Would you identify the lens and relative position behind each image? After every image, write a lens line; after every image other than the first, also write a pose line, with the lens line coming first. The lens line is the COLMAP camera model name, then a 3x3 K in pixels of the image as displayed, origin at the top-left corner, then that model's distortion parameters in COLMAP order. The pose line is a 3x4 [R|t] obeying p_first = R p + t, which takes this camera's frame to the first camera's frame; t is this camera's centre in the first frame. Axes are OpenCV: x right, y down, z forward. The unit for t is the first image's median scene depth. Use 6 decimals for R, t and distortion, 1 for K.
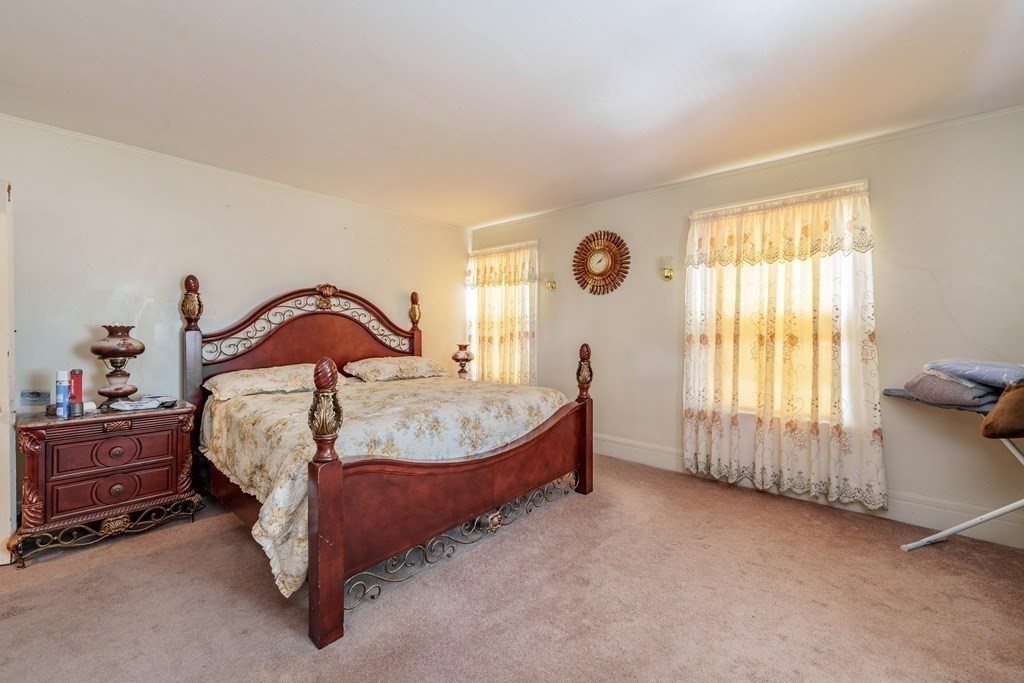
lens RADIAL K [[421.8, 0, 512.4], [0, 421.8, 328.8], [0, 0, 1]] dist [-0.001586, -0.000439]
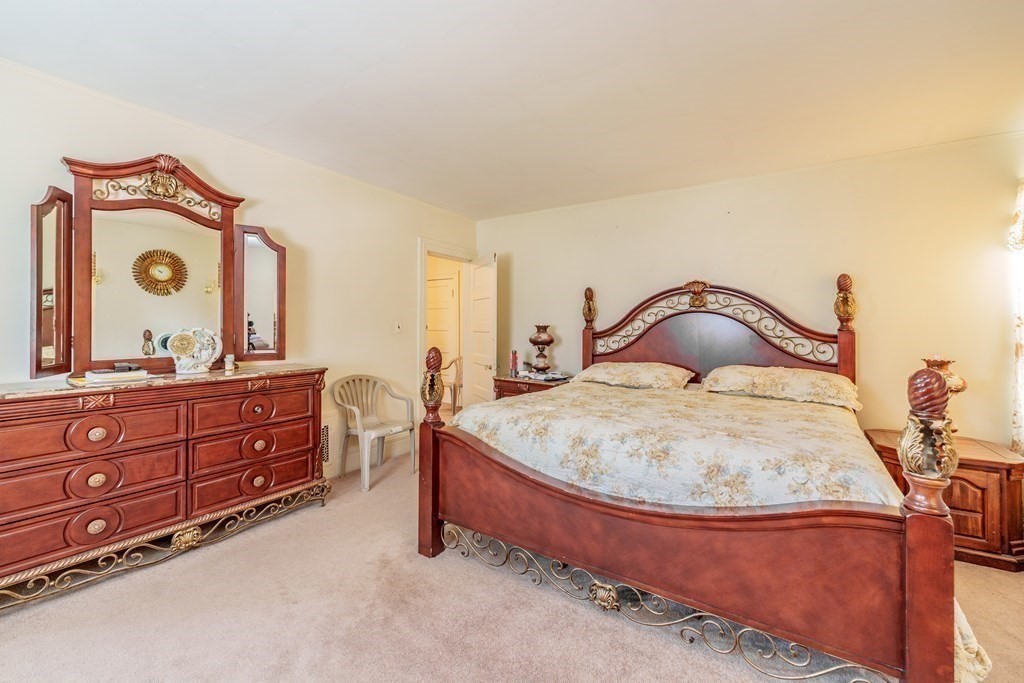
lens RADIAL K [[421.8, 0, 512.4], [0, 421.8, 328.8], [0, 0, 1]] dist [-0.001586, -0.000439]
pose [[0.117862, 0.007207, -0.993004, 0.466963], [-0.007313, 0.999953, 0.006389, -0.002492], [0.993003, 0.006509, 0.117909, 0.529612]]
